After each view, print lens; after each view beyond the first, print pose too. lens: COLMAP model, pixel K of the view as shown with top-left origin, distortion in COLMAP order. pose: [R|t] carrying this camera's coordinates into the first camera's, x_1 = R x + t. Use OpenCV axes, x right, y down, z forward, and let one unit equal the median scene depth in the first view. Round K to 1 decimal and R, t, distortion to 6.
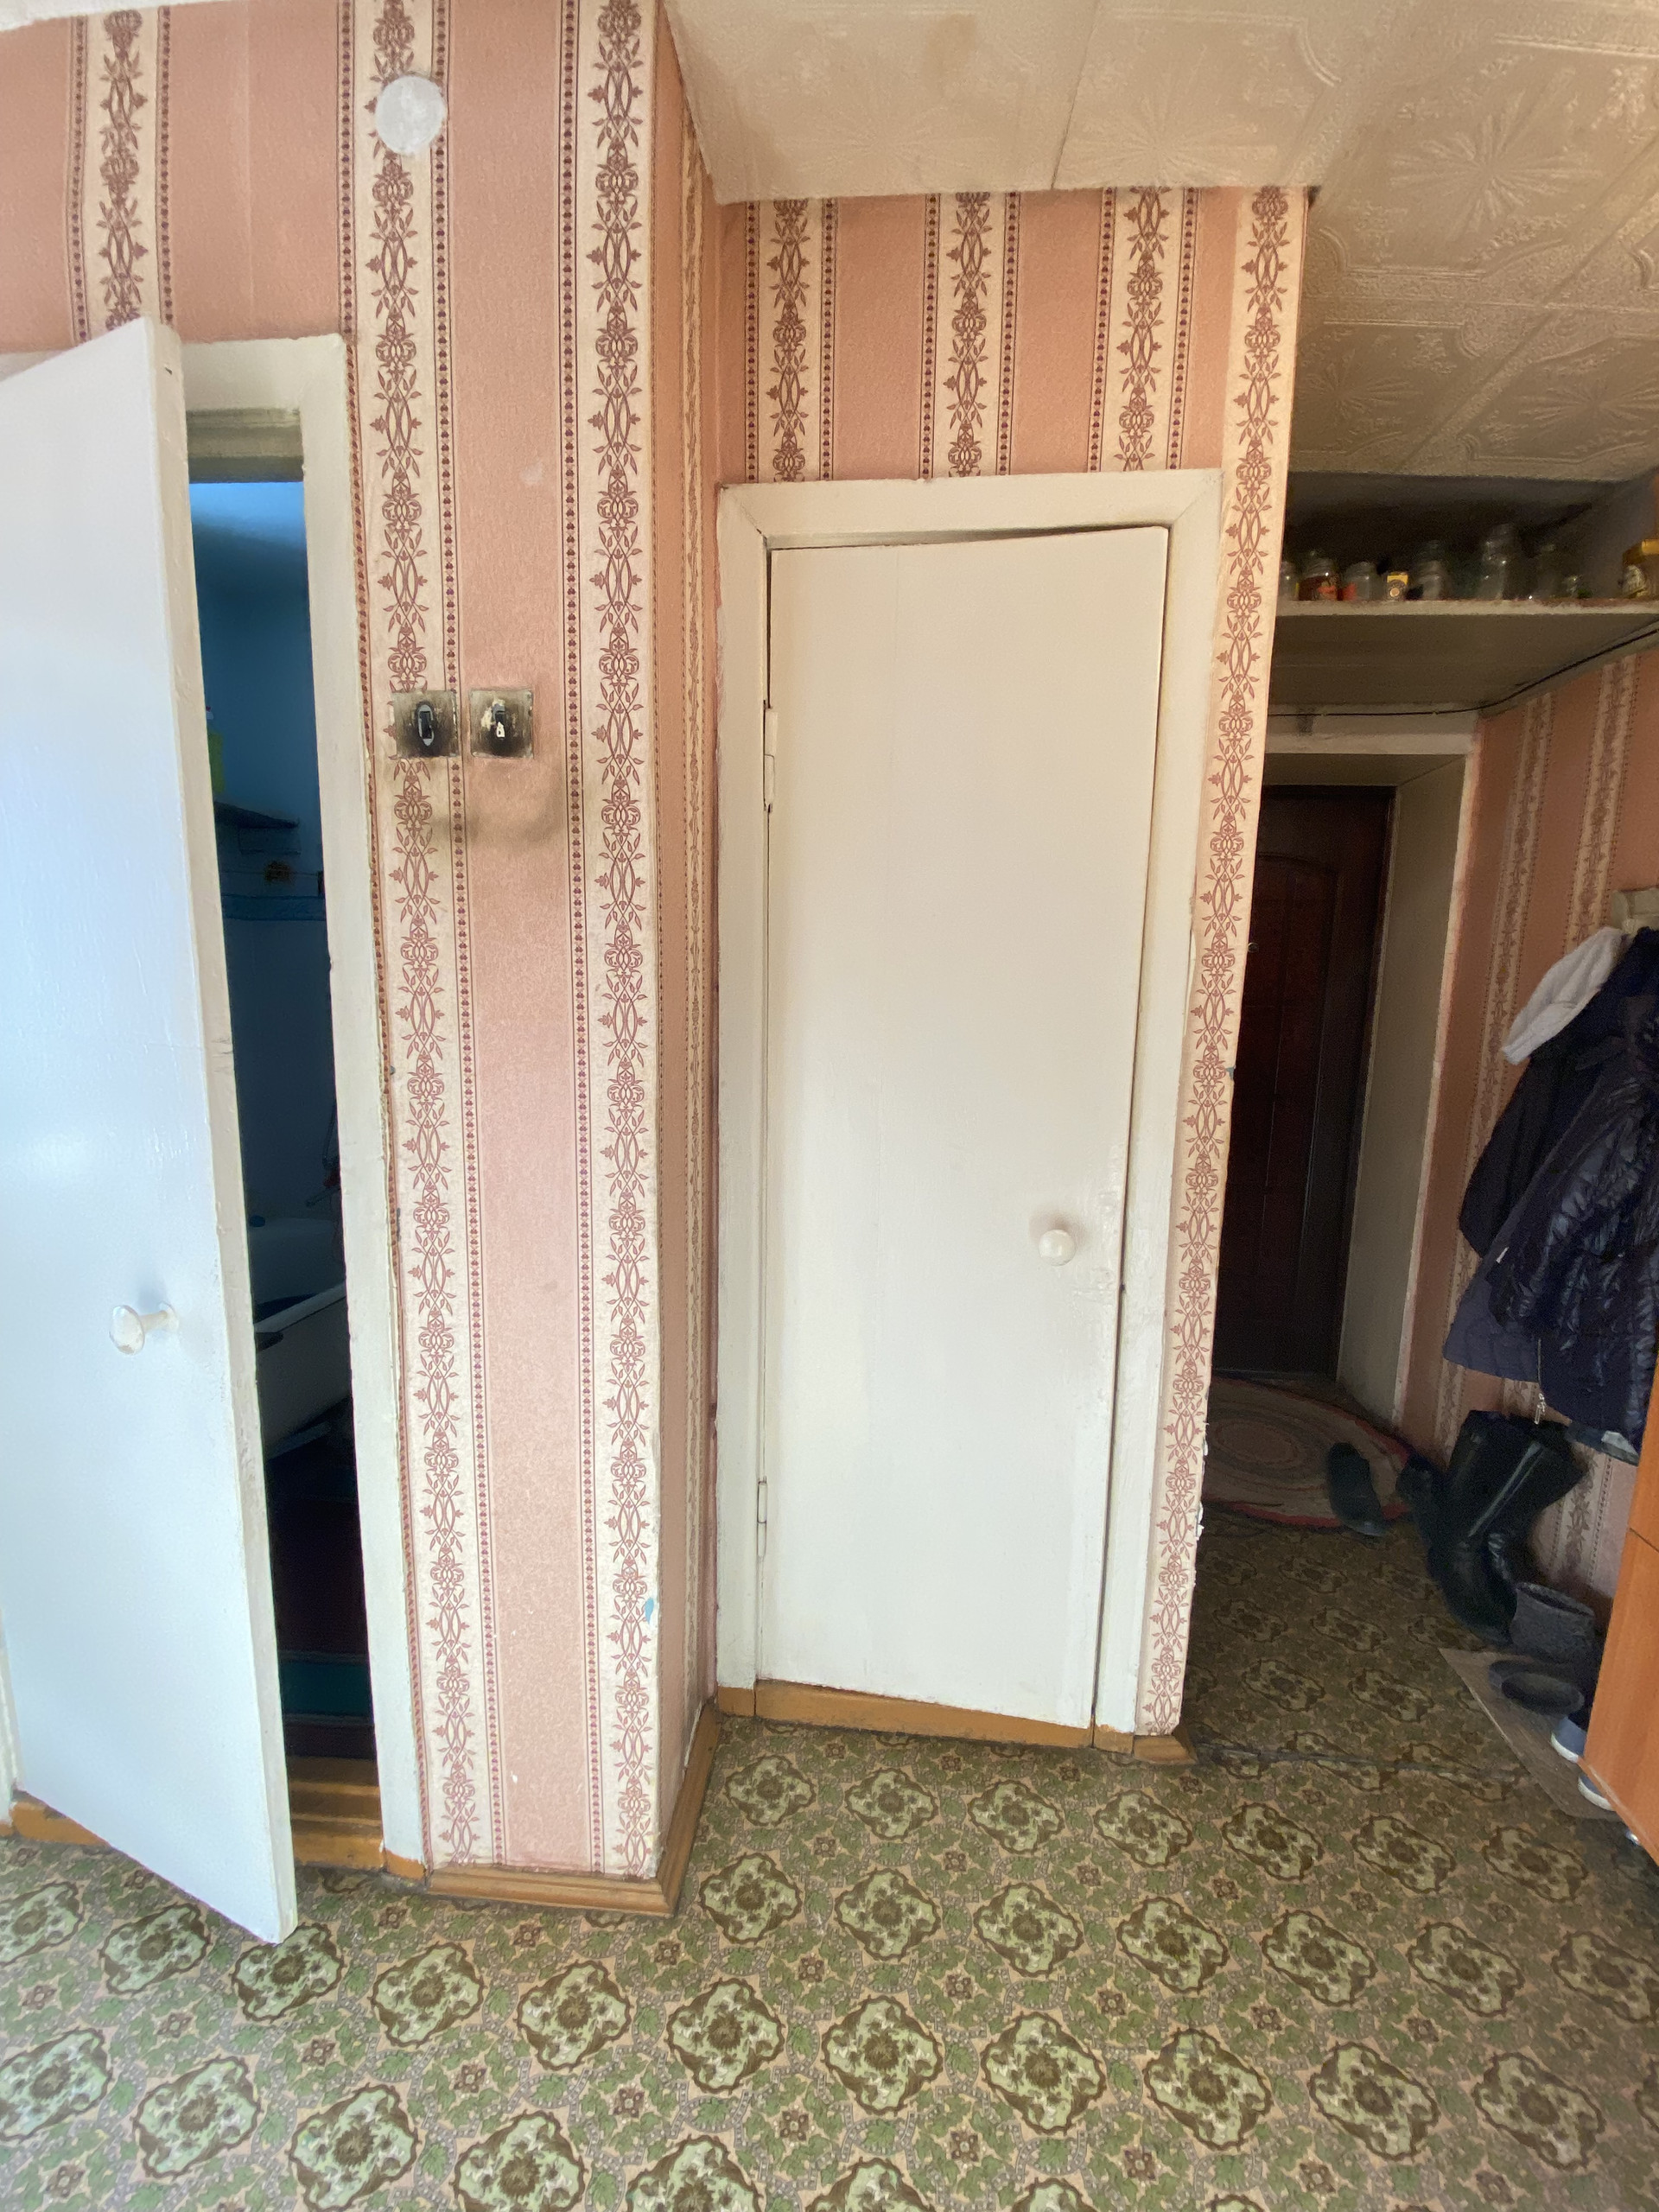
lens RADIAL K [[888.9, 0, 840.8], [0, 888.9, 1094.6], [0, 0, 1]] dist [0.045874, -0.037558]
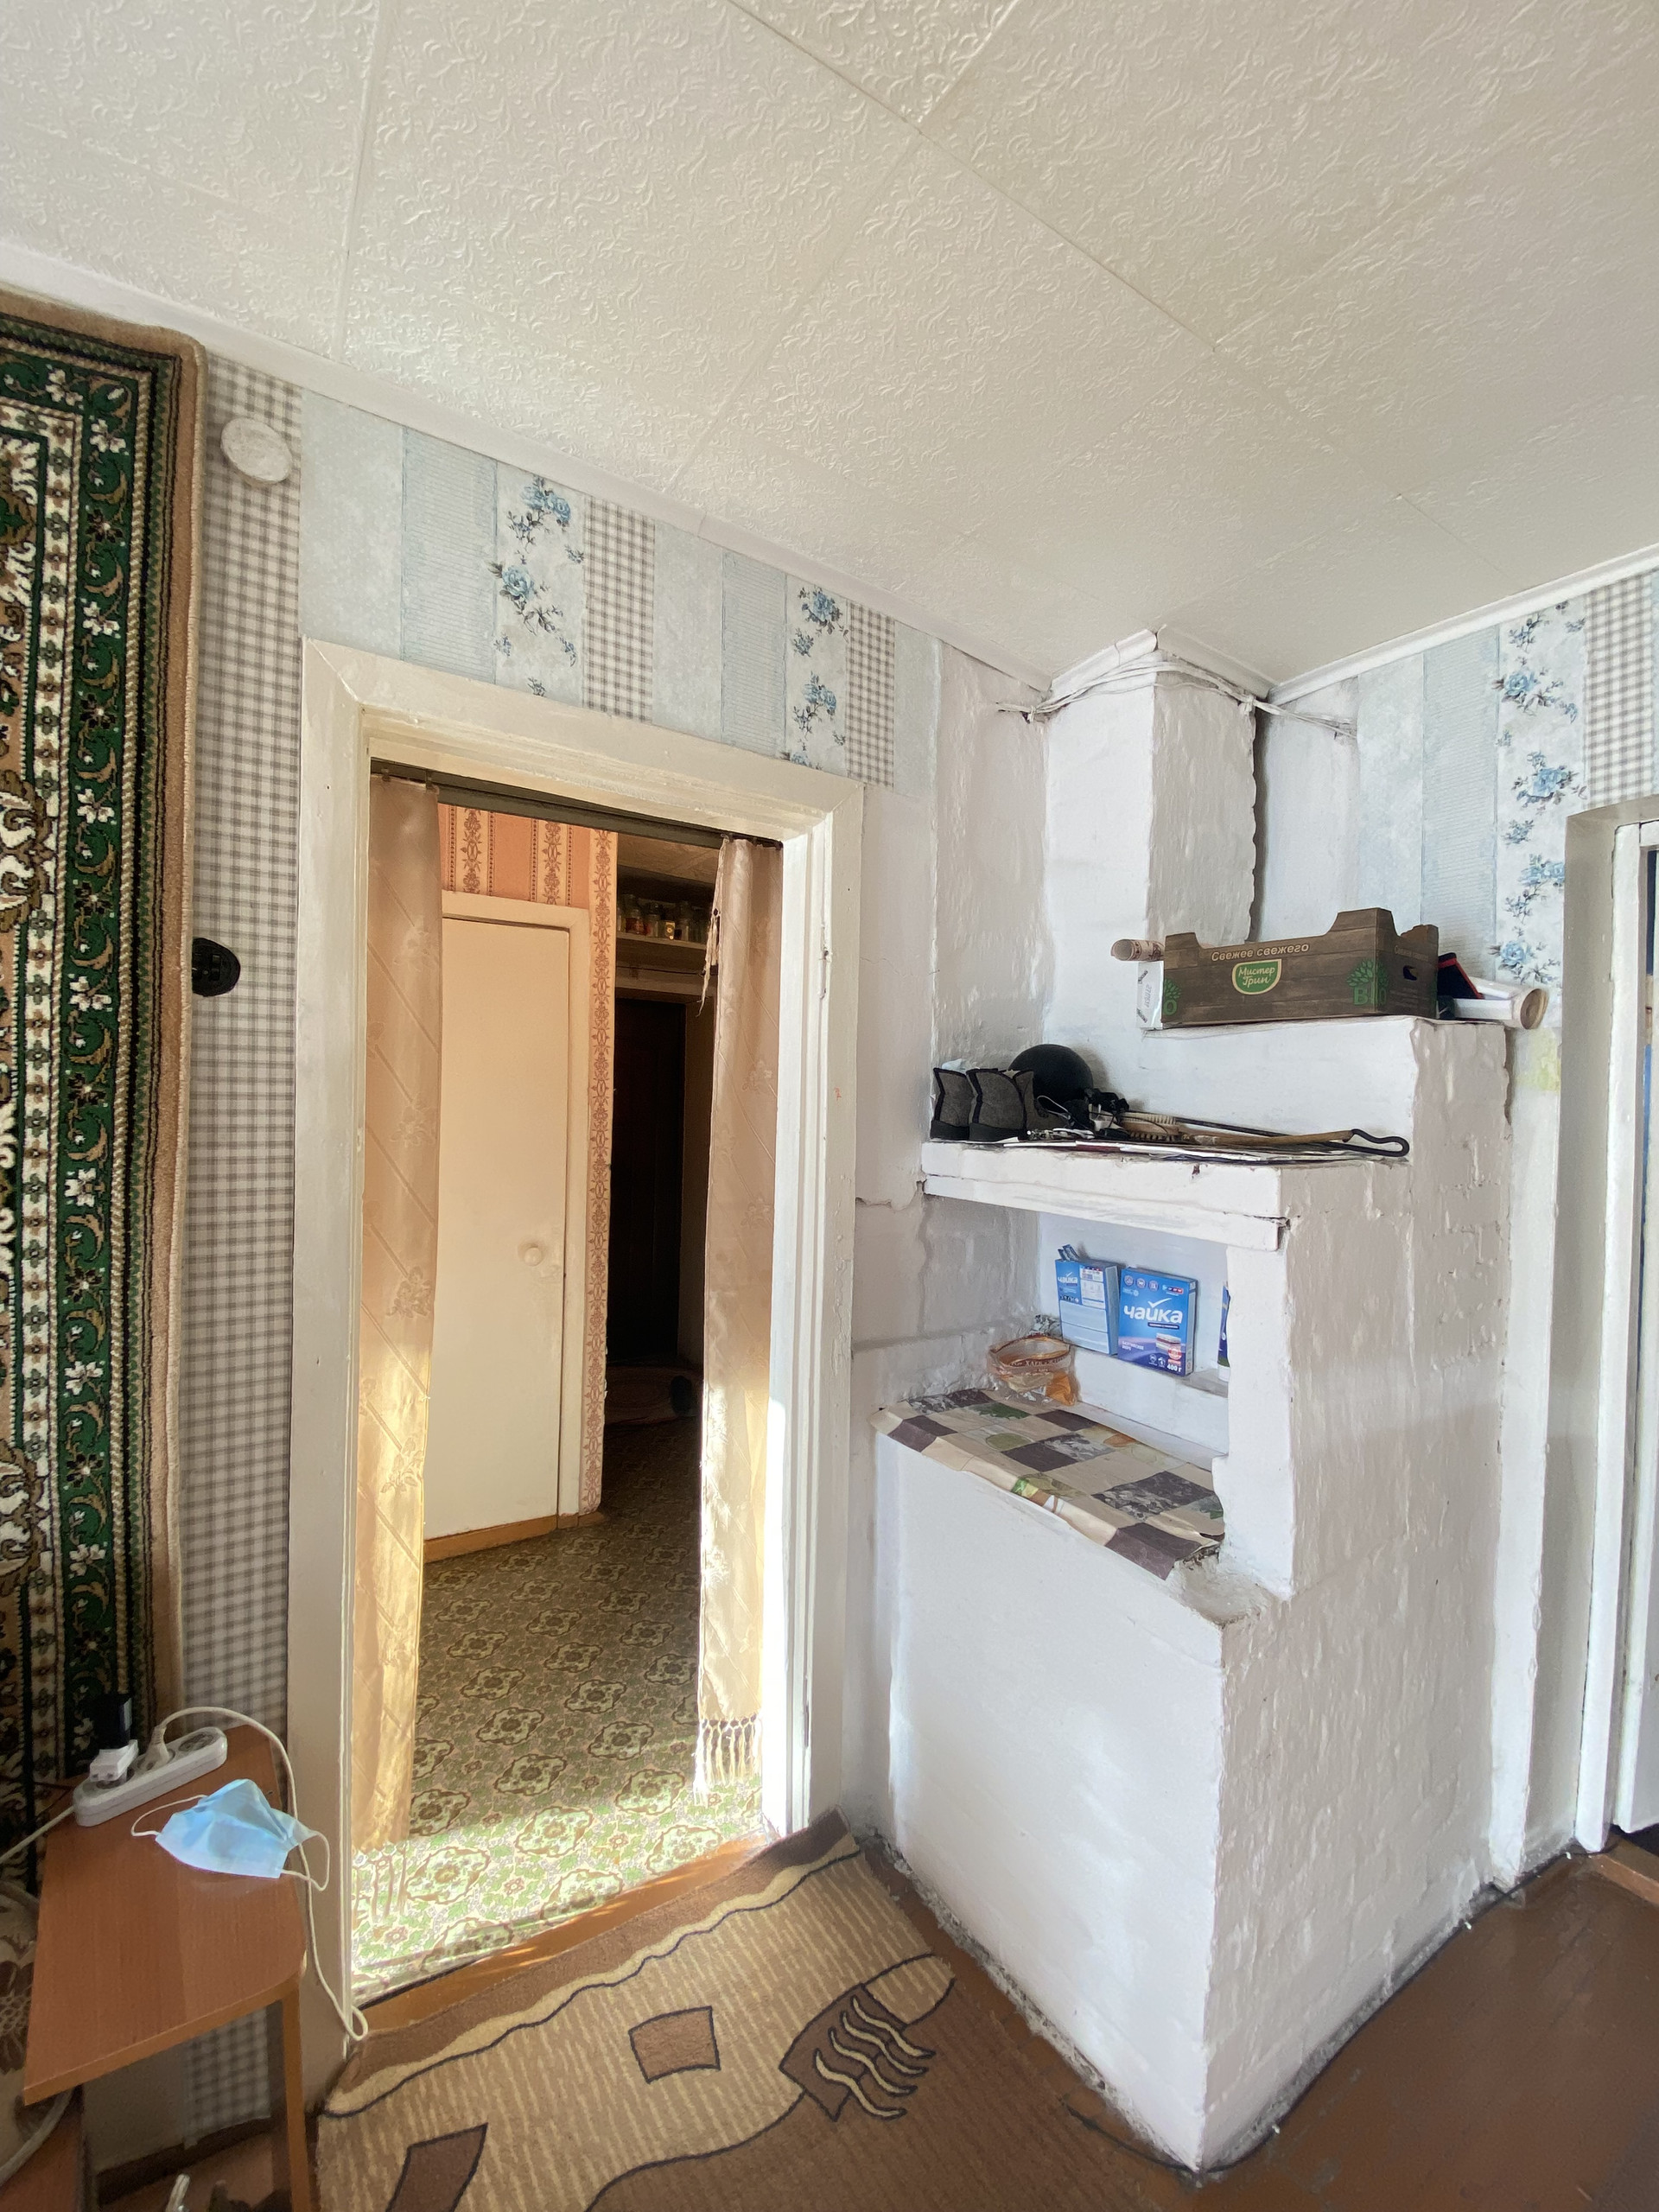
lens RADIAL K [[888.9, 0, 840.8], [0, 888.9, 1094.6], [0, 0, 1]] dist [0.045874, -0.037558]
pose [[0.783538, -0.008732, 0.621283, -0.421669], [0.079420, 0.993107, -0.086204, 0.030565], [-0.616247, 0.116886, 0.778830, -0.950727]]
